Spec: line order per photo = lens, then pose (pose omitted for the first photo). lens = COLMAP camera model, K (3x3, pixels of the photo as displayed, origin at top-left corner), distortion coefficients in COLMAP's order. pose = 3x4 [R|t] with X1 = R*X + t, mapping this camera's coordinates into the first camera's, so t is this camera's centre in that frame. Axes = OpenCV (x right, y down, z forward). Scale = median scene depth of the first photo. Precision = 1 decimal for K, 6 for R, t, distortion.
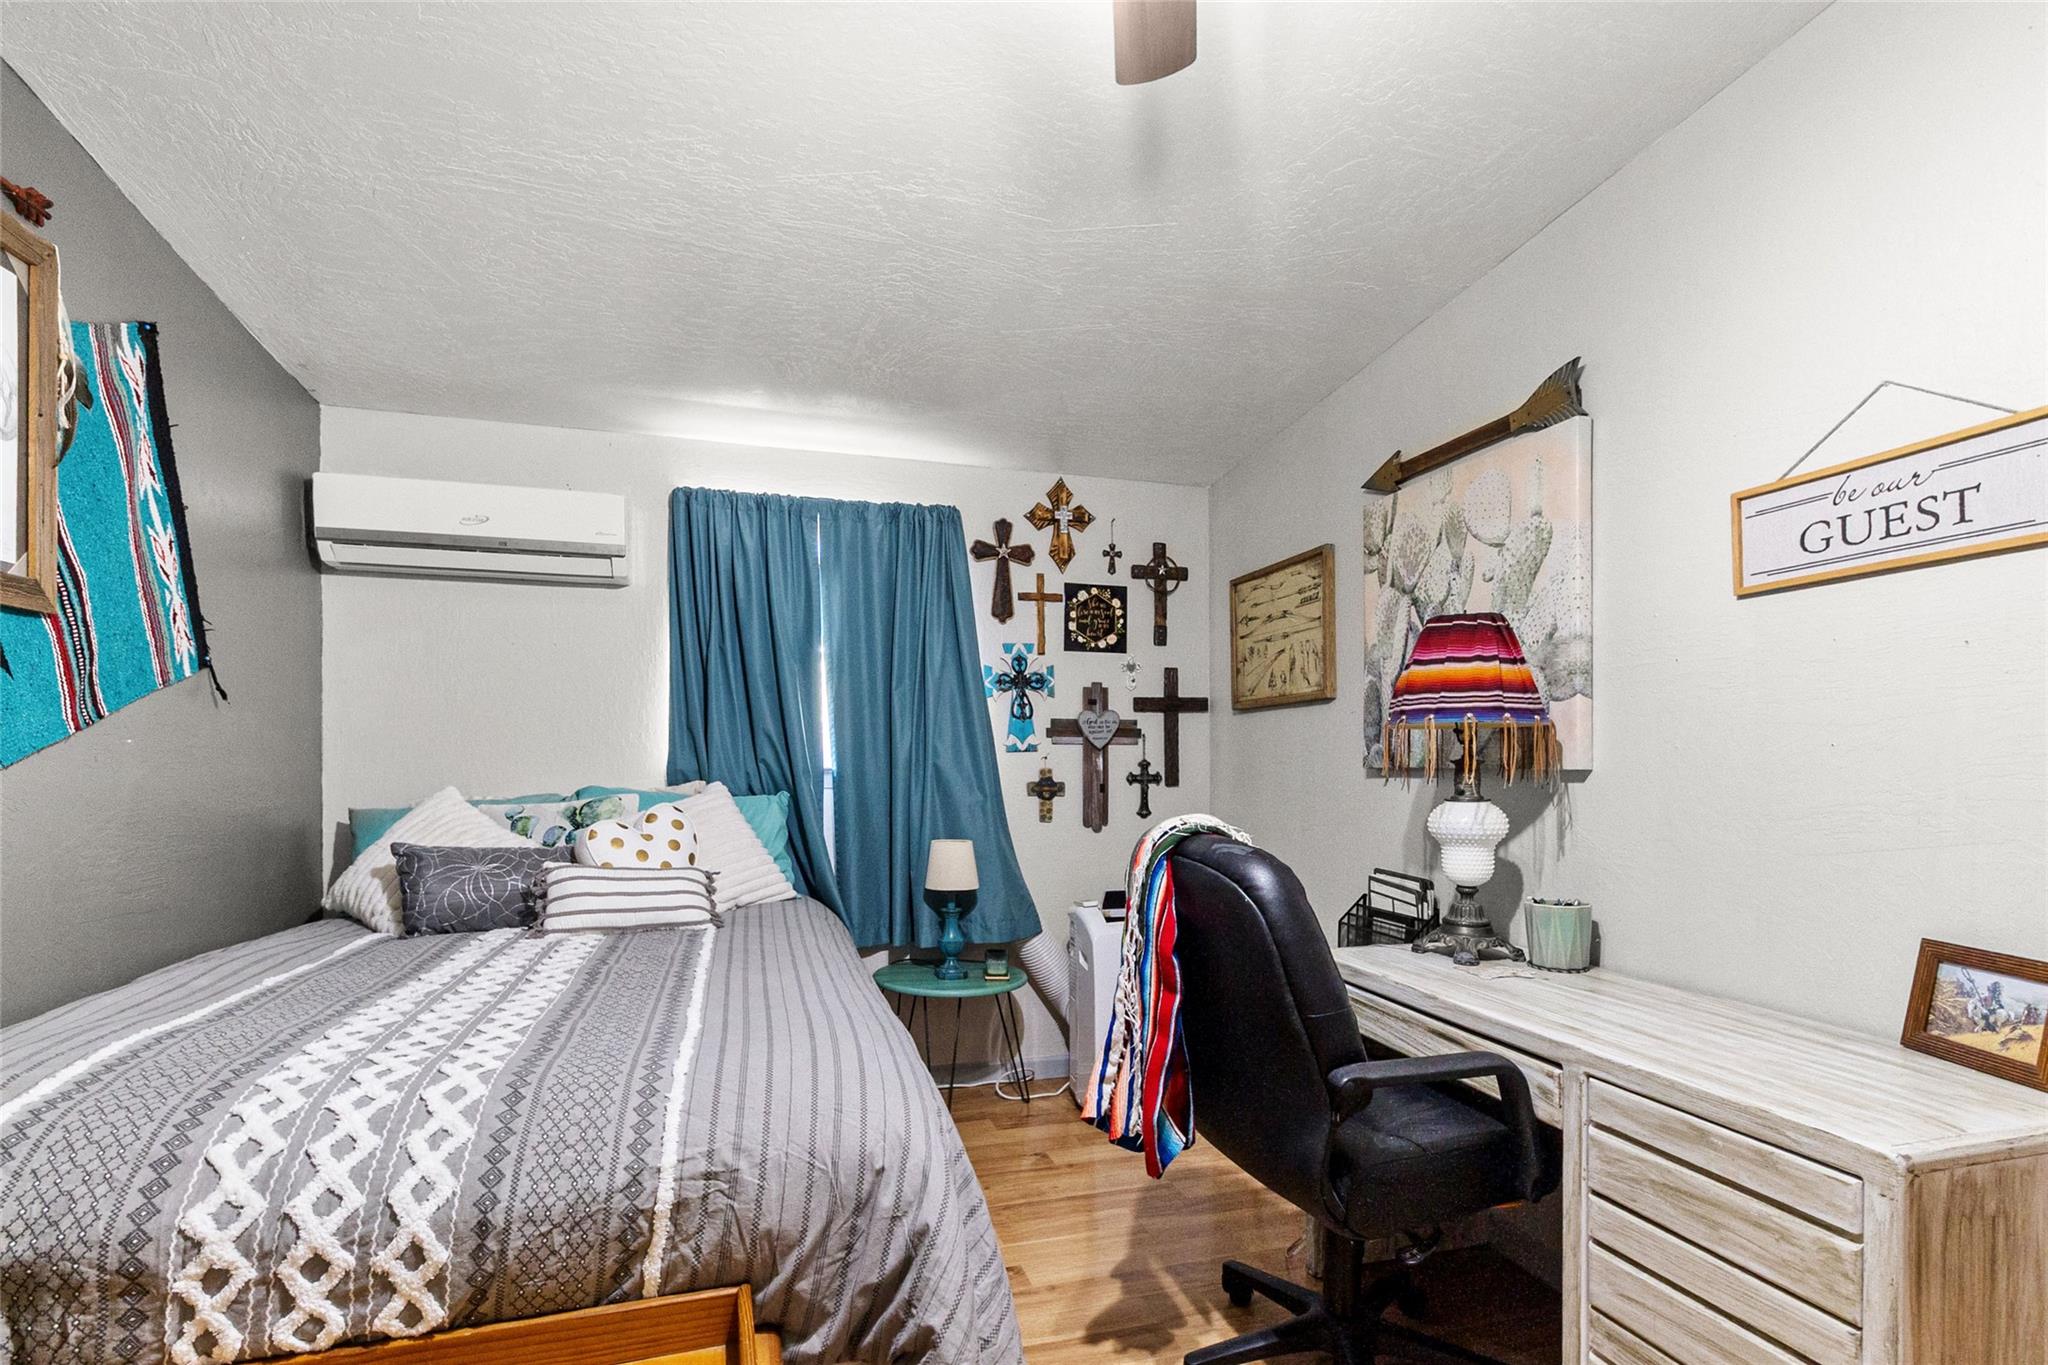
lens RADIAL K [[971.4, 0, 1027.4], [0, 971.4, 769.8], [0, 0, 1]] dist [-0.001299, -0.000603]
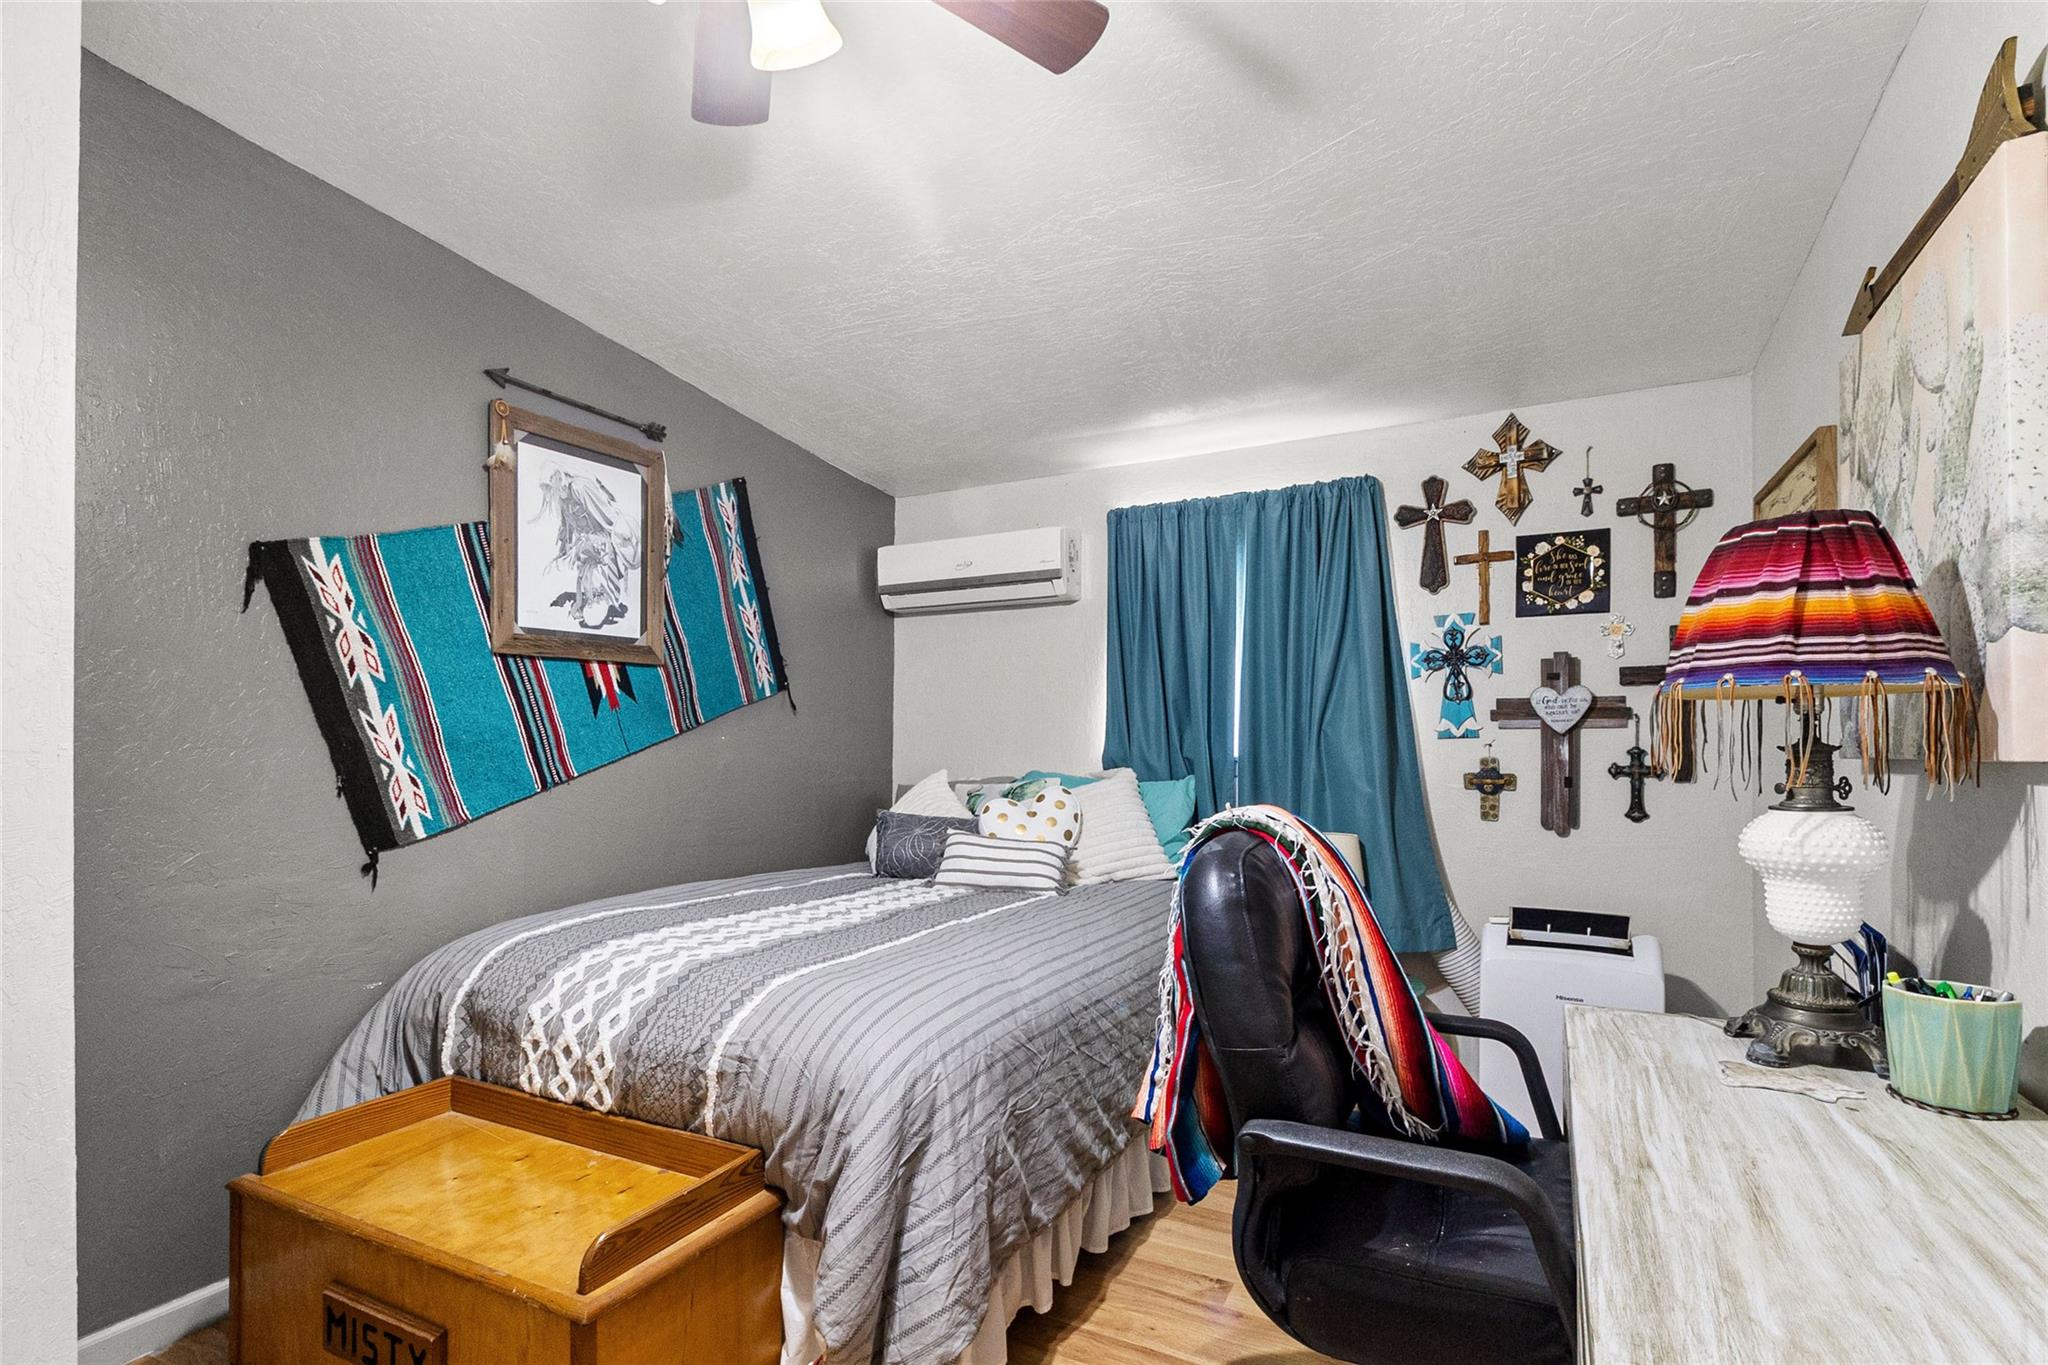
lens RADIAL K [[954.5, 0, 1026.1], [0, 954.5, 745.1], [0, 0, 1]] dist [-0.002730, -0.000112]
pose [[0.715665, -0.005322, -0.698424, 0.329738], [-0.004463, 0.999916, -0.012193, -0.000287], [0.698430, 0.011843, 0.715580, 0.123840]]
